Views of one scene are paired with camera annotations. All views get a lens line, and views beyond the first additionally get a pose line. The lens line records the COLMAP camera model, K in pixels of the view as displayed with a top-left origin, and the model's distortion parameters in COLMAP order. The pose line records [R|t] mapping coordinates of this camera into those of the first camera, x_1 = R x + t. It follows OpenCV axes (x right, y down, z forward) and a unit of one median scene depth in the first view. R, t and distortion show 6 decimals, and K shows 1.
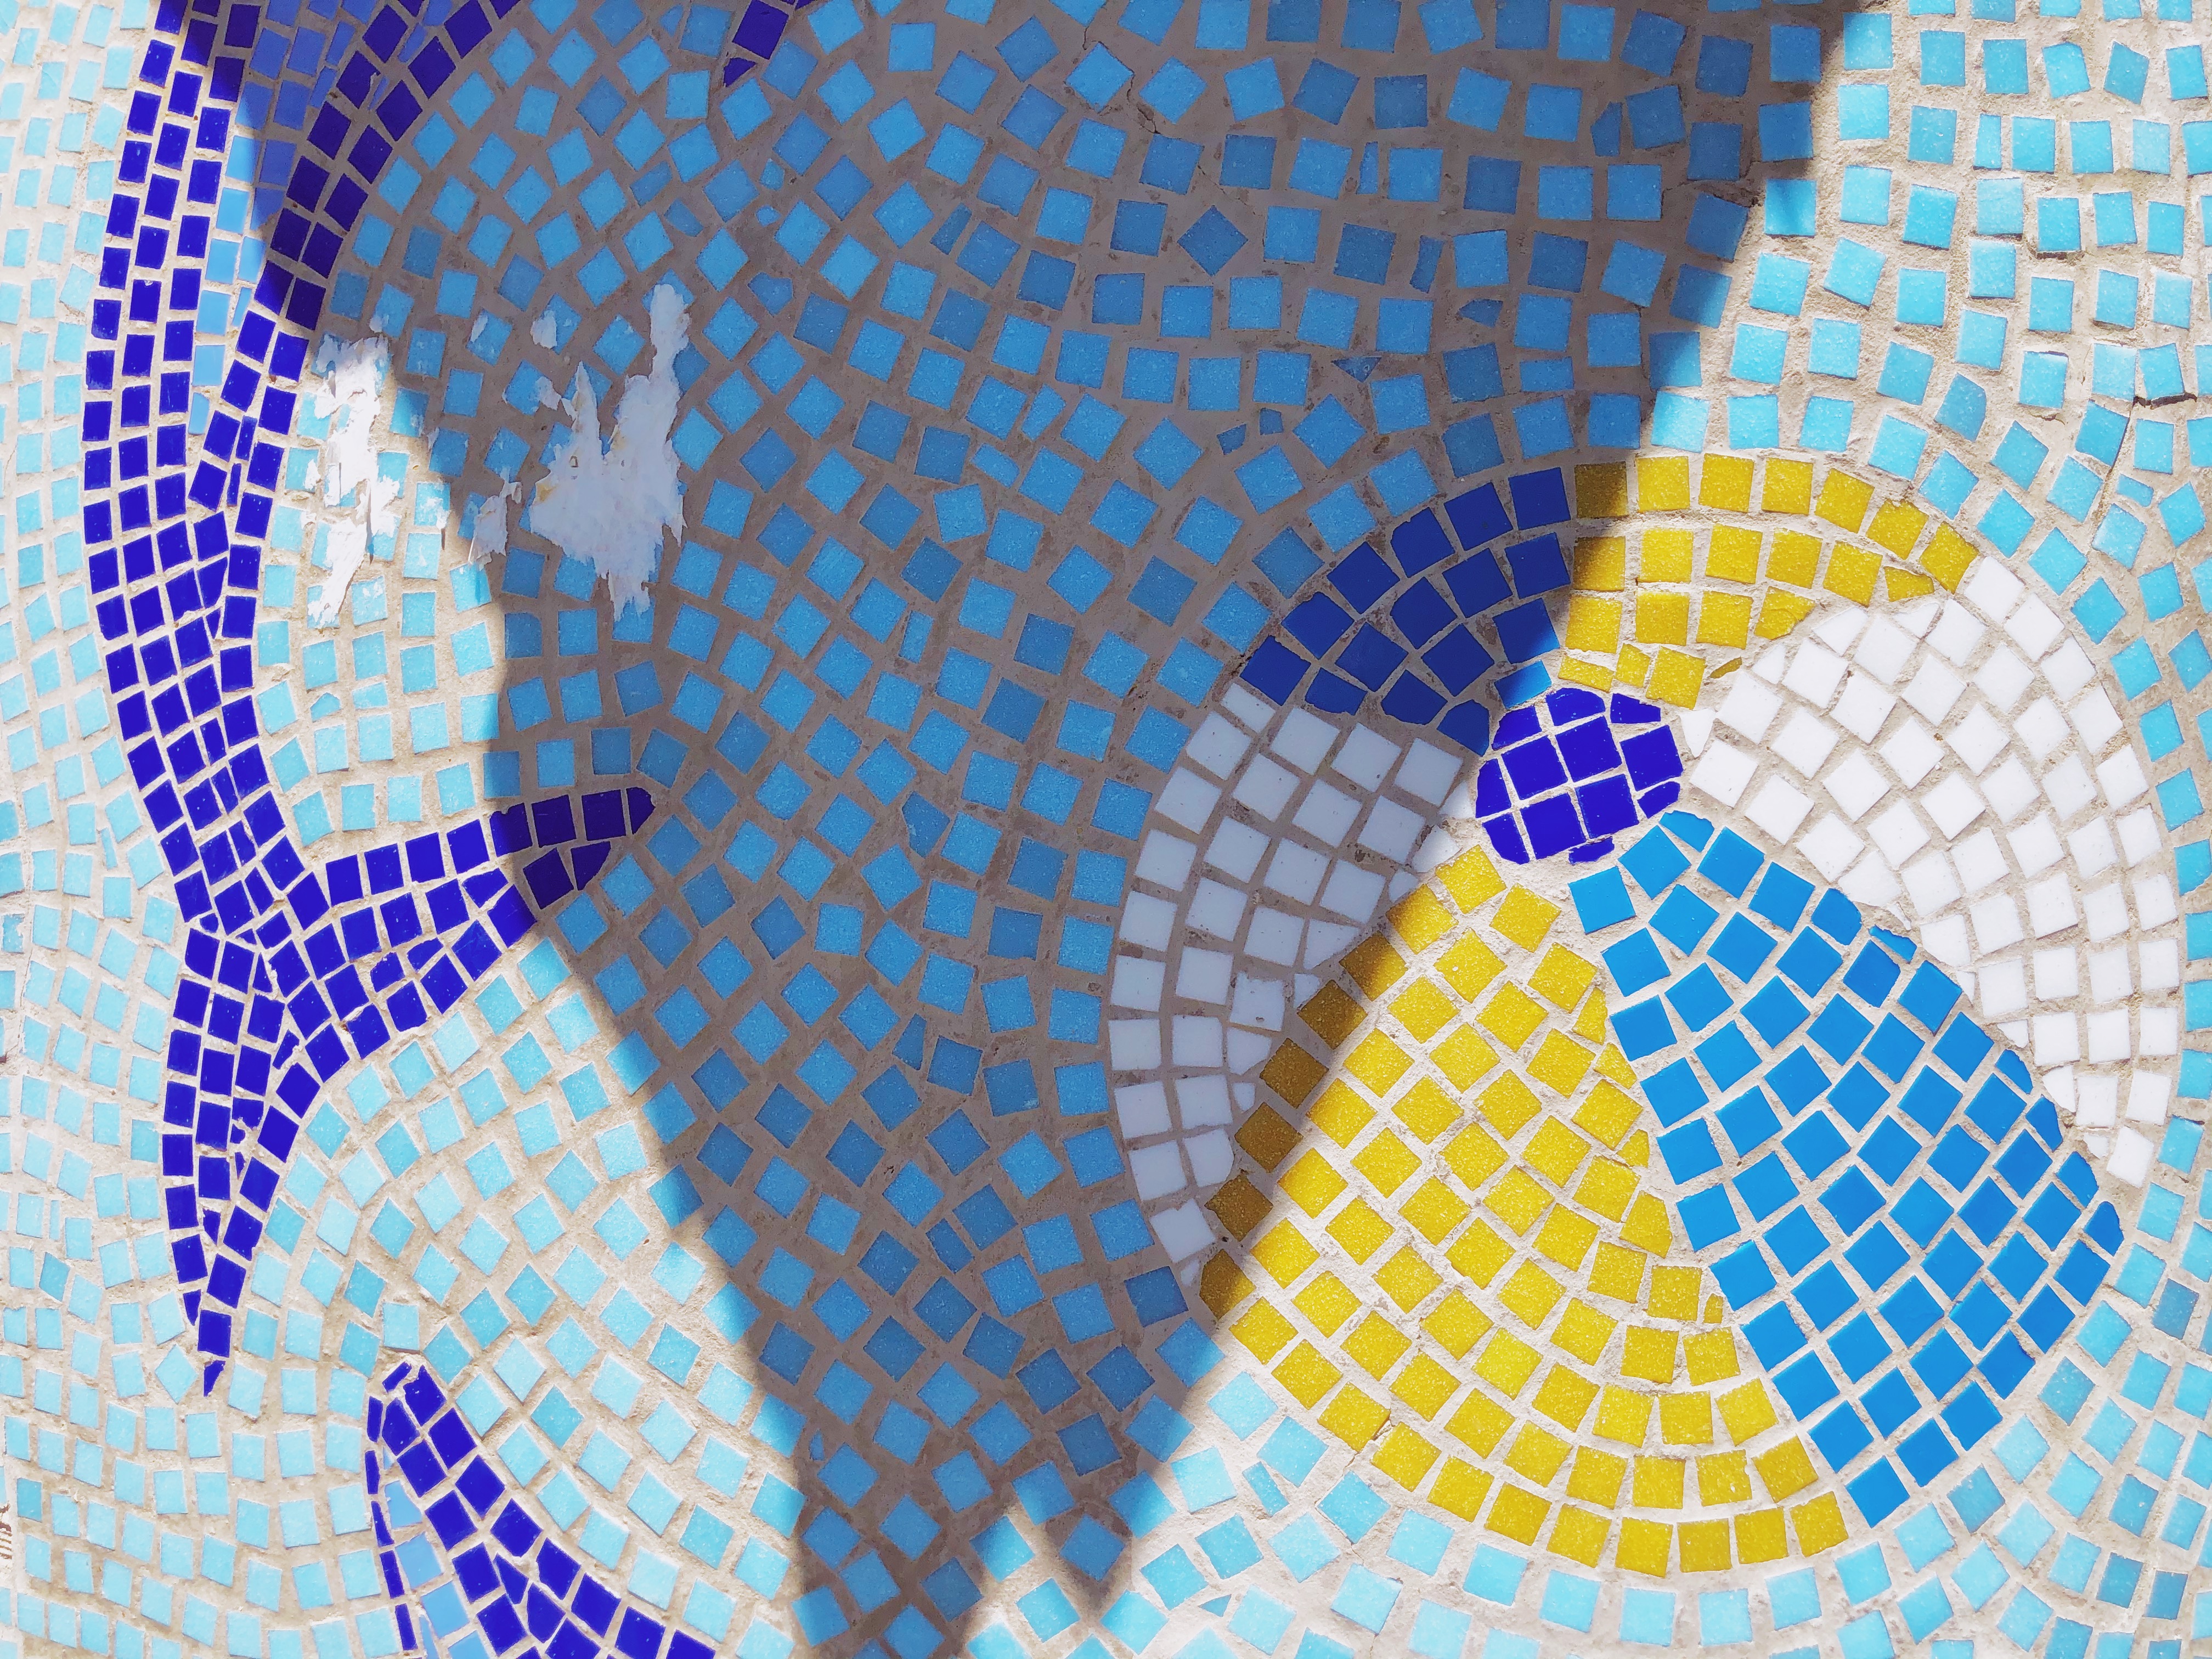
lens RADIAL K [[1789.4, 0, 1102.3], [0, 1789.4, 814.7], [0, 0, 1]] dist [0.002322, 0.007224]
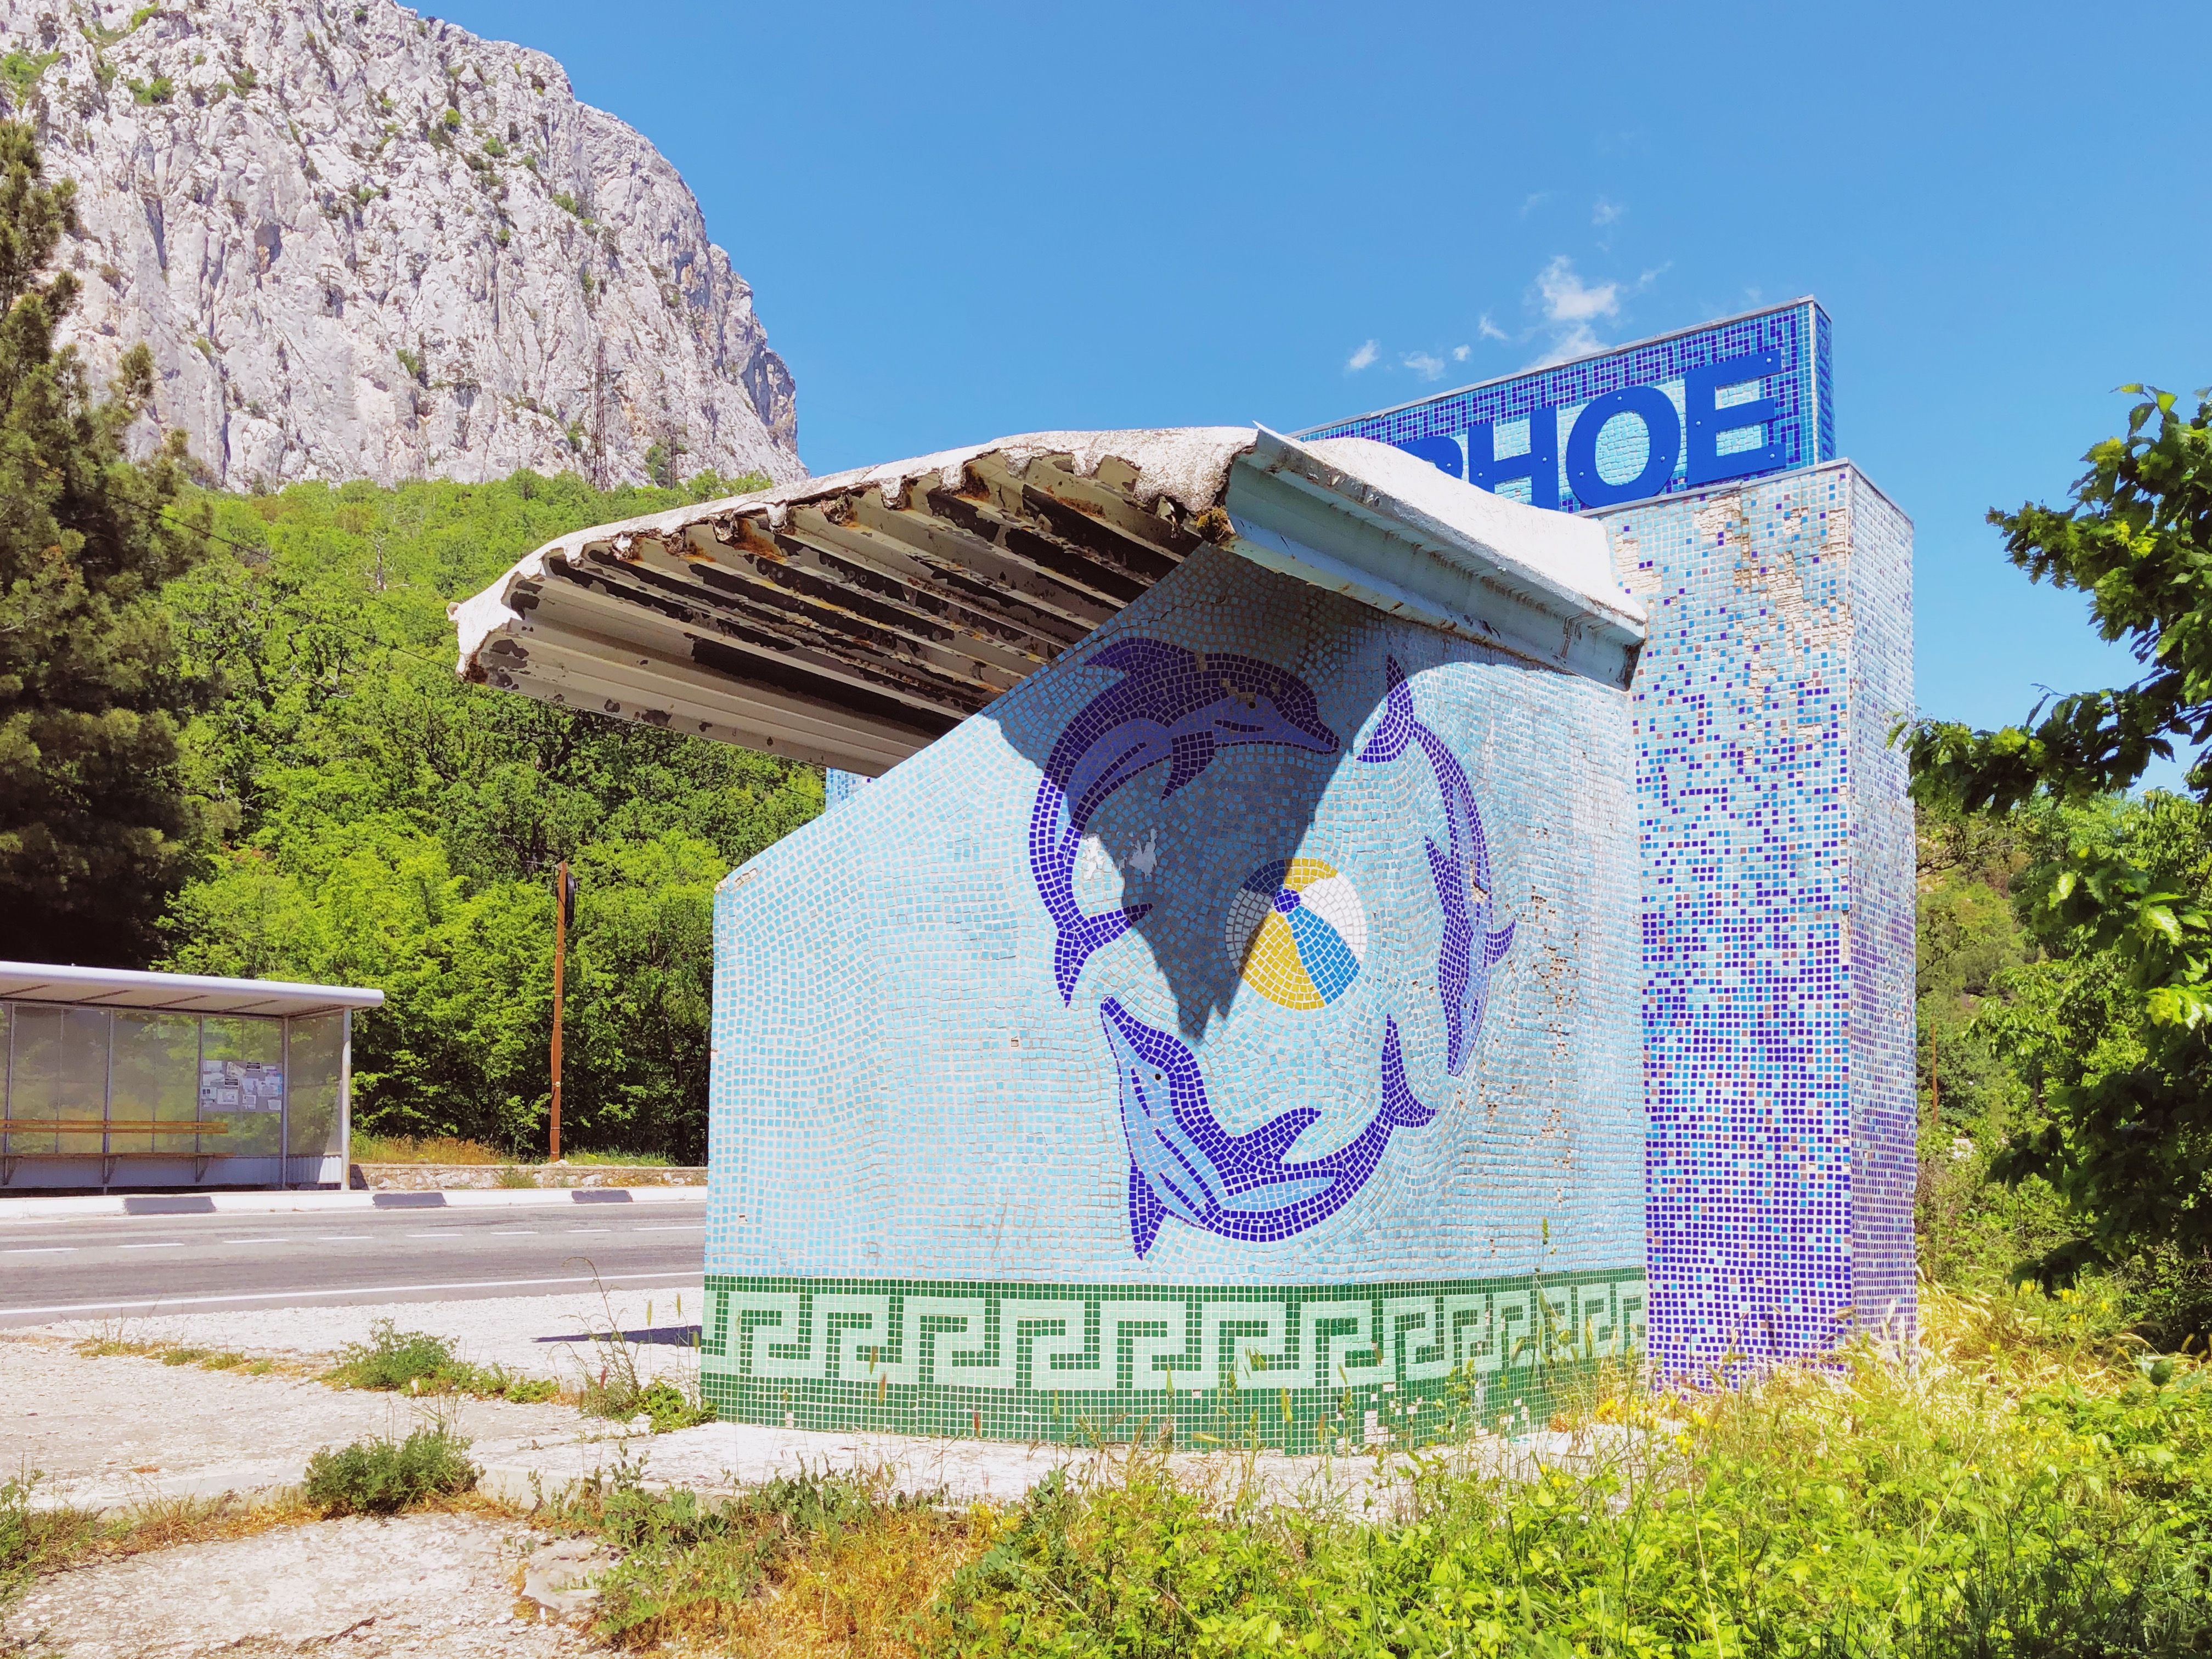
lens RADIAL K [[1891.5, 0, 1109.3], [0, 1891.5, 967.4], [0, 0, 1]] dist [-0.003095, -0.000507]
pose [[0.966787, 0.008275, 0.255449, -2.063939], [0.020388, 0.993794, -0.109354, 0.924229], [-0.254769, 0.110931, 0.960618, -5.323261]]
